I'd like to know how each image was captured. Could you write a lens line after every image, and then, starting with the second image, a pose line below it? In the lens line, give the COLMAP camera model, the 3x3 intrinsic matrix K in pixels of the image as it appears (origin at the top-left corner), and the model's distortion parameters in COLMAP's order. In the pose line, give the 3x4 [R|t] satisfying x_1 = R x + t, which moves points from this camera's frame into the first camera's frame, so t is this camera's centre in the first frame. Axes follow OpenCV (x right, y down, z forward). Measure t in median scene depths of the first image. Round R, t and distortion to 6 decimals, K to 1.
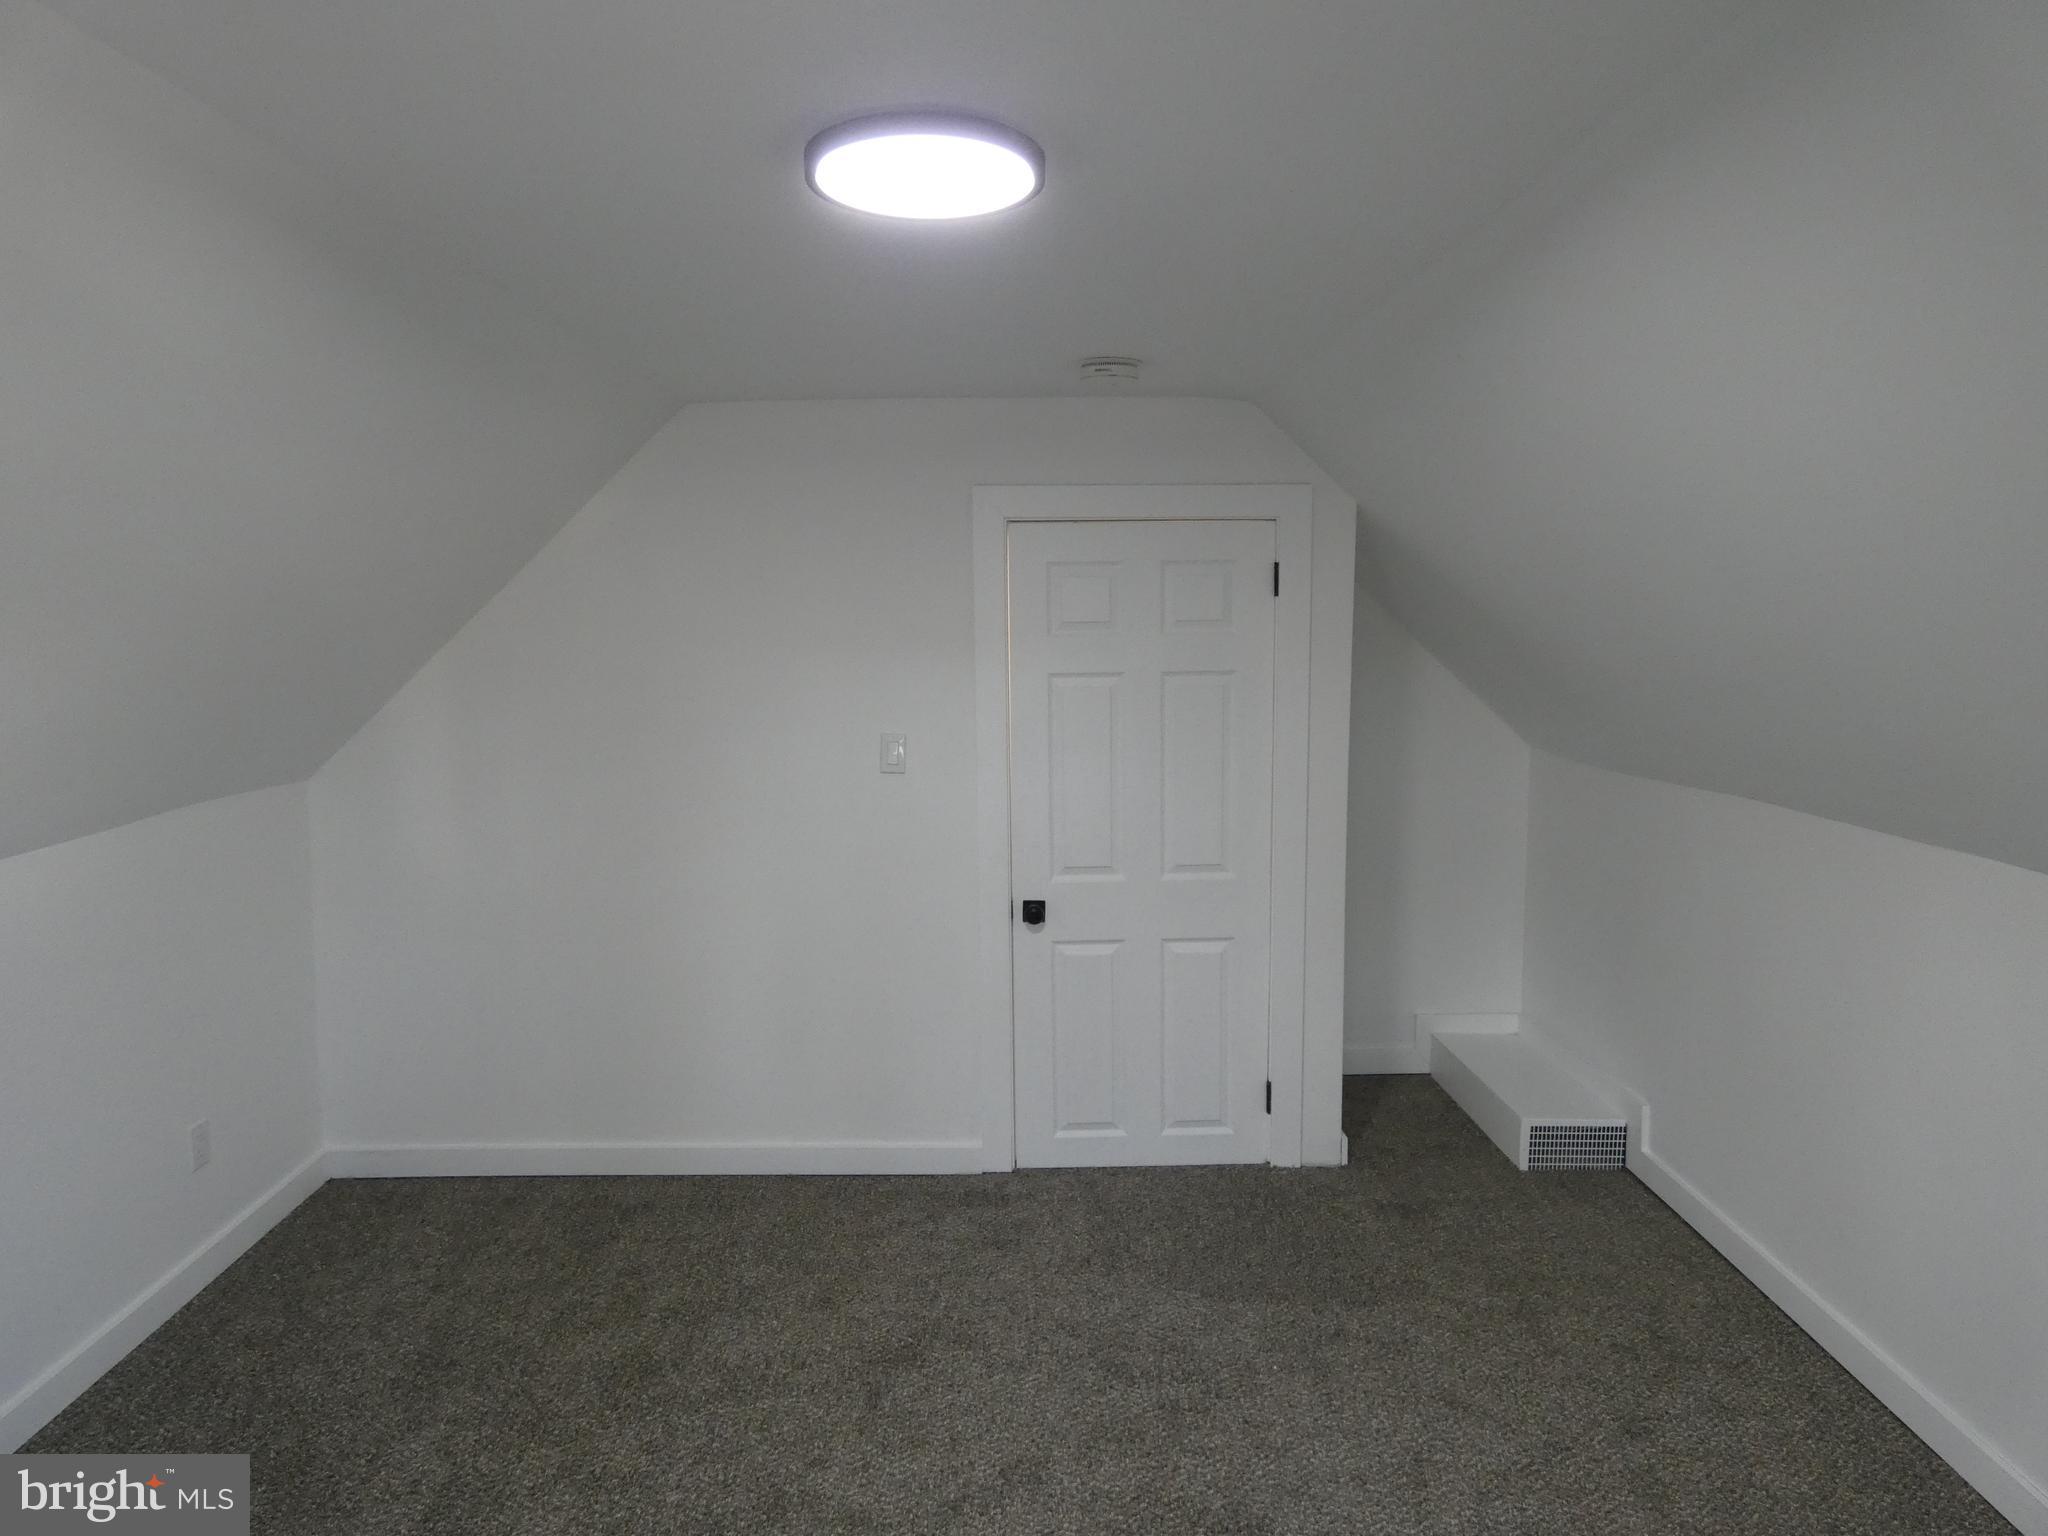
lens RADIAL K [[1228.5, 0, 1024.0], [0, 1228.5, 768.0], [0, 0, 1]] dist [-0.001732, 0.000263]
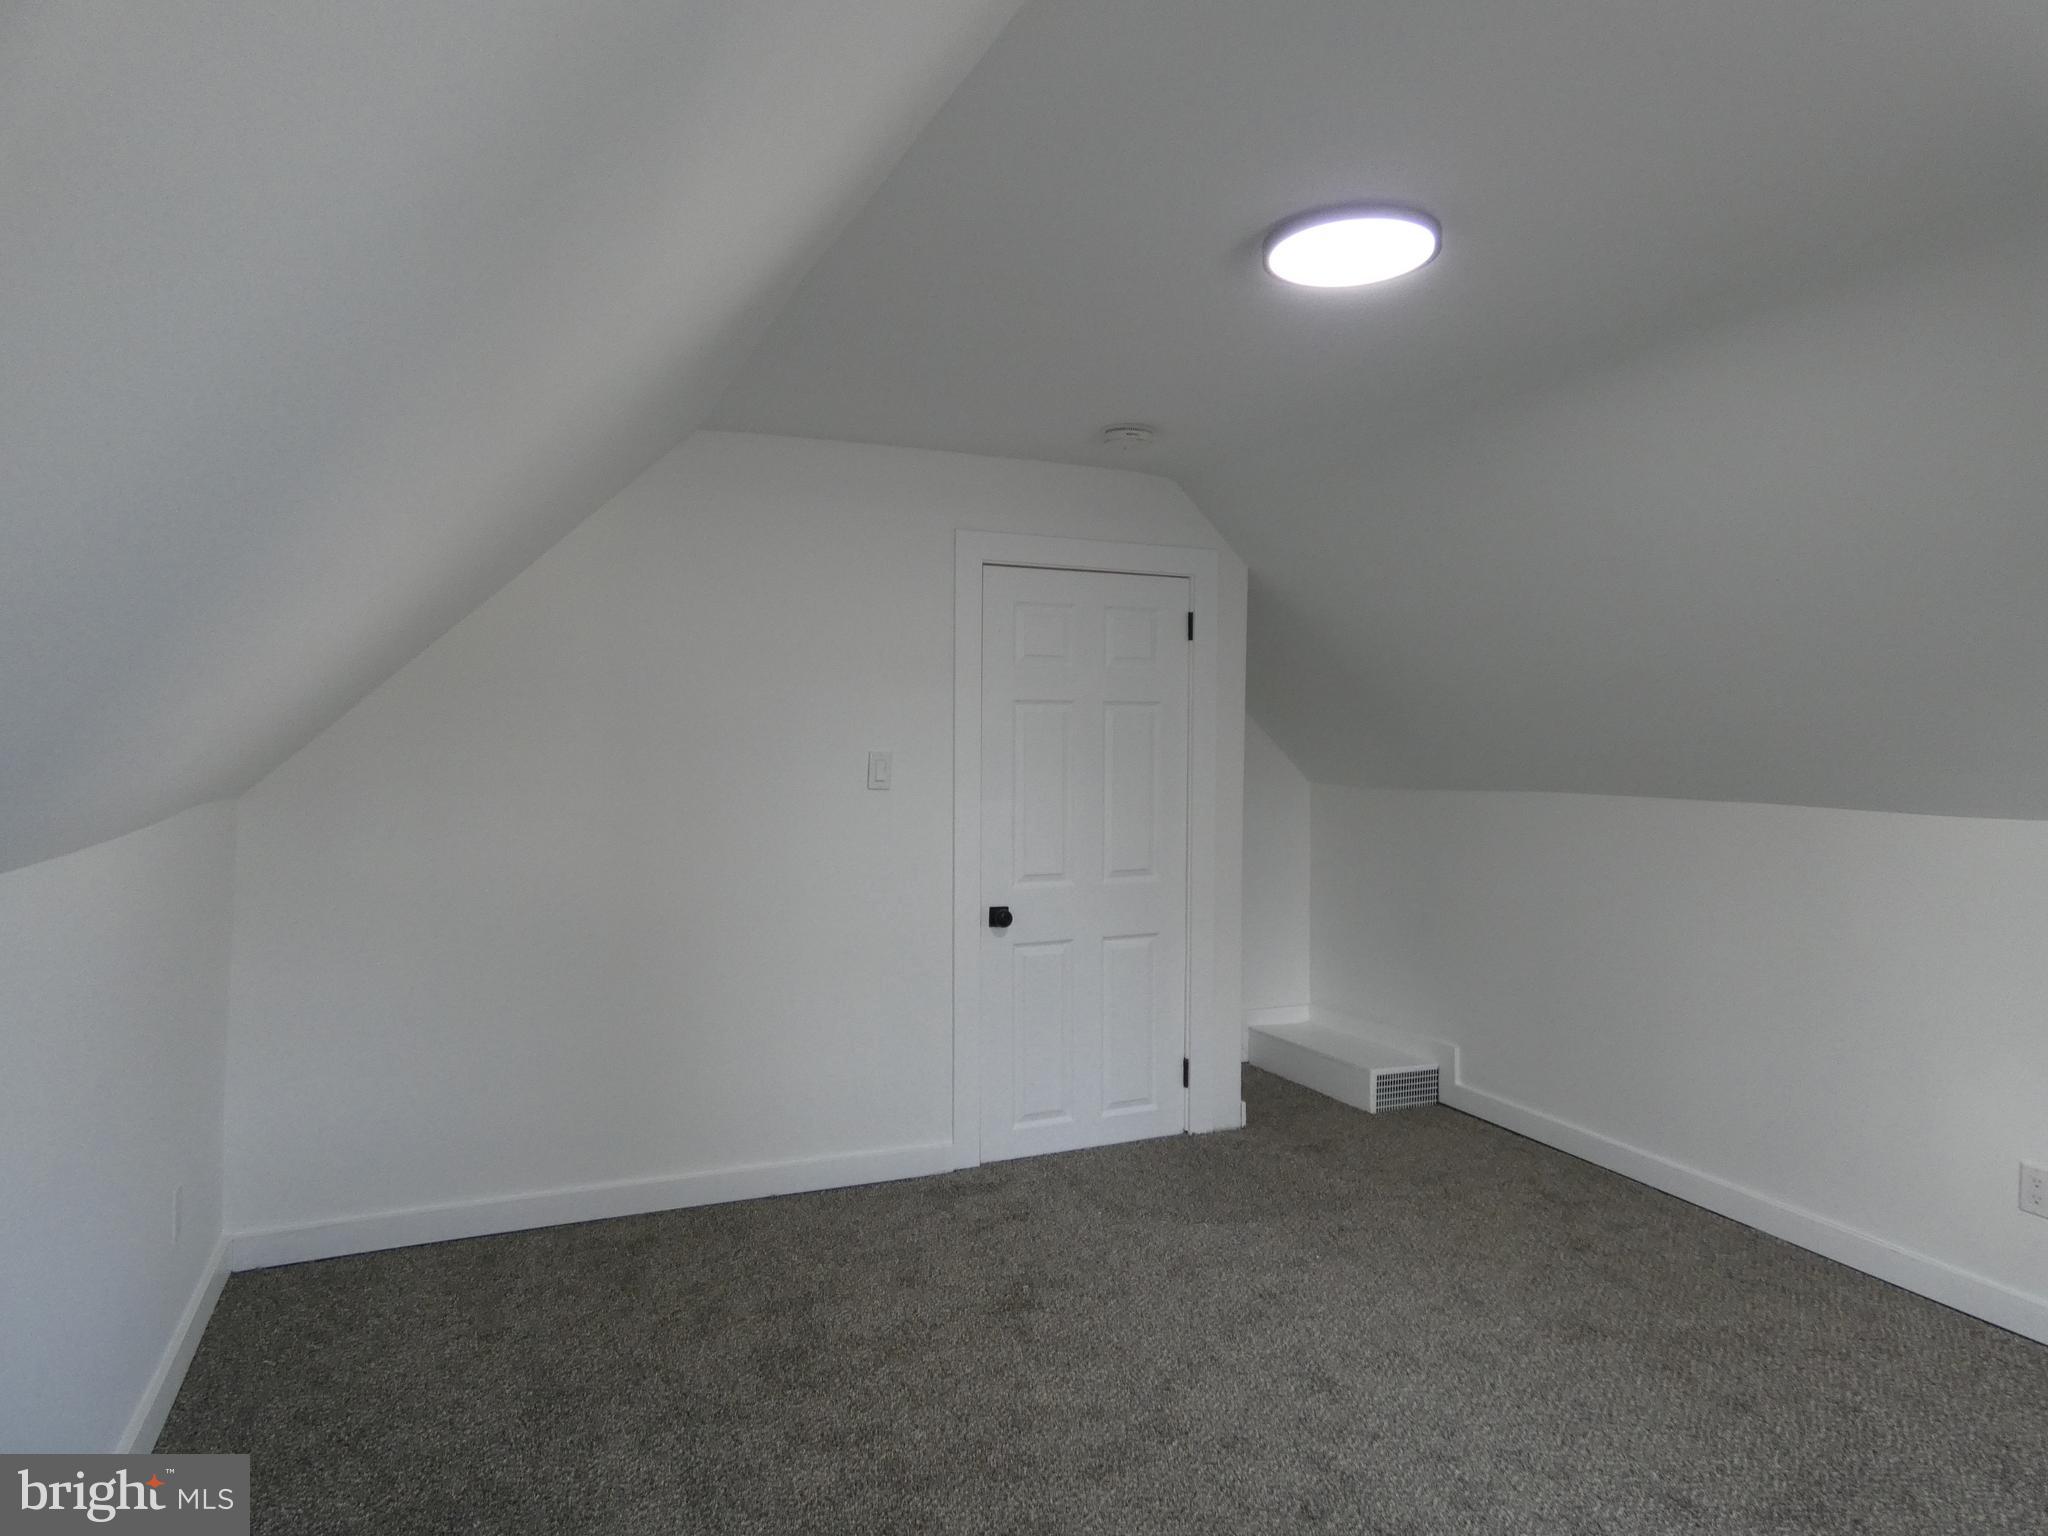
lens RADIAL K [[1235.5, 0, 1026.4], [0, 1235.5, 777.4], [0, 0, 1]] dist [0.001962, 0.013584]
pose [[0.919812, 0.002250, 0.392354, -0.408521], [0.033799, 0.995812, -0.084946, 0.088894], [-0.390902, 0.091396, 0.915883, -0.028284]]
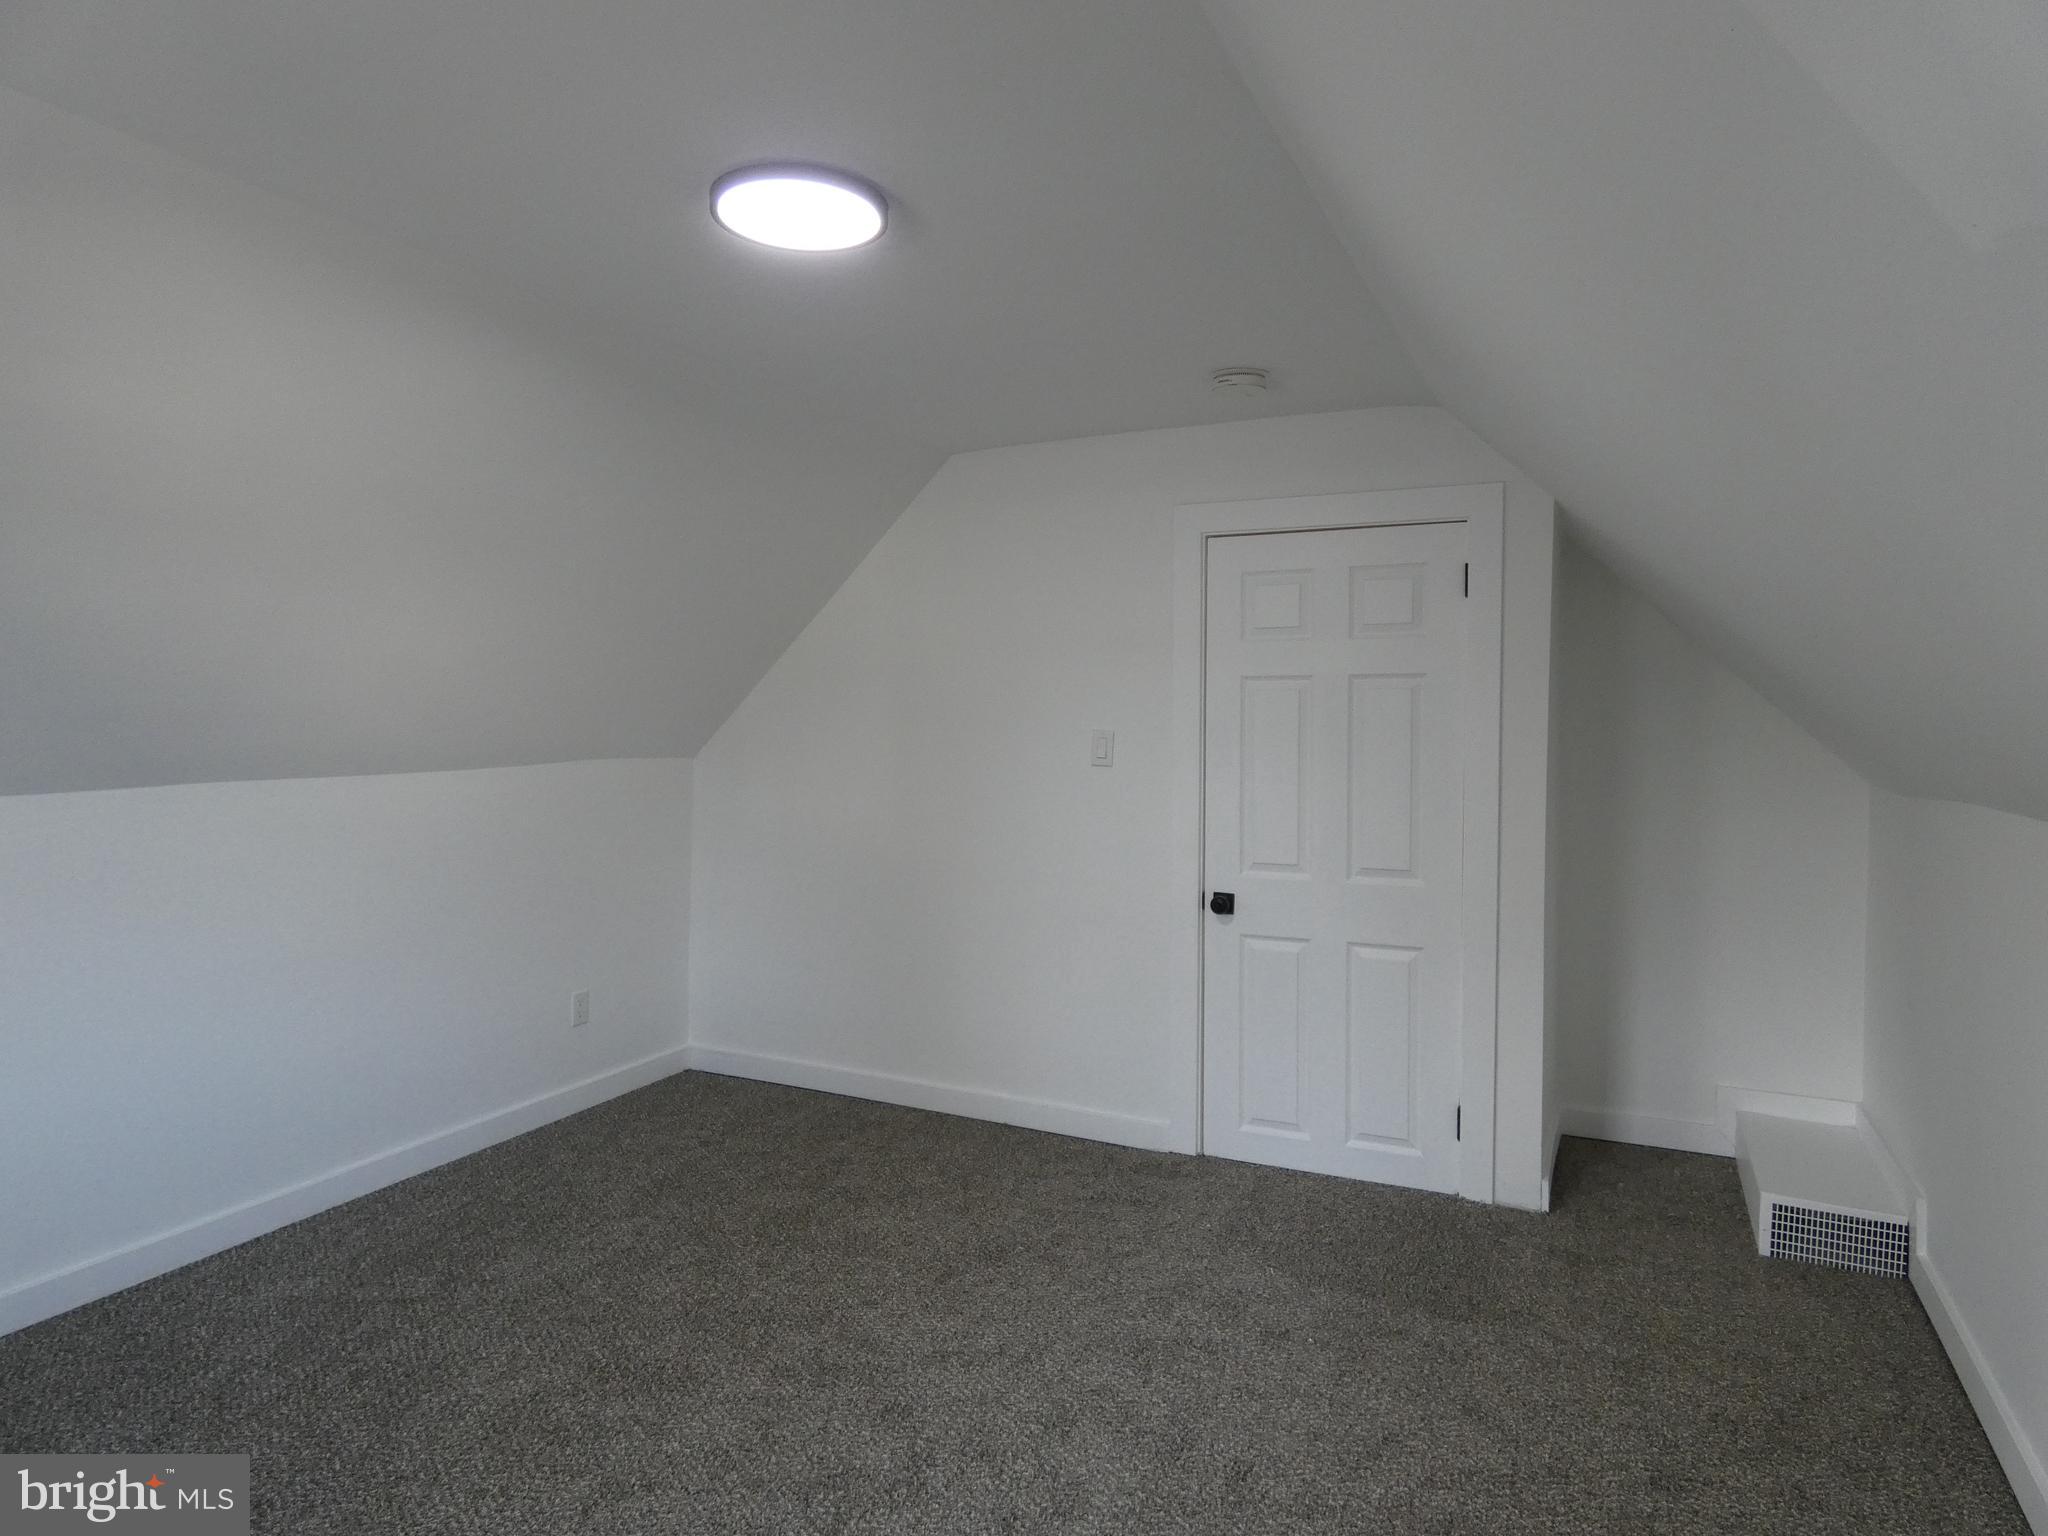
lens RADIAL K [[1232.5, 0, 1024.0], [0, 1232.5, 768.0], [0, 0, 1]] dist [-0.002702, -0.001111]
pose [[0.891363, 0.030981, -0.452230, 0.333418], [-0.069633, 0.995179, -0.069072, 0.087755], [0.447910, 0.093059, 0.889223, -0.021802]]
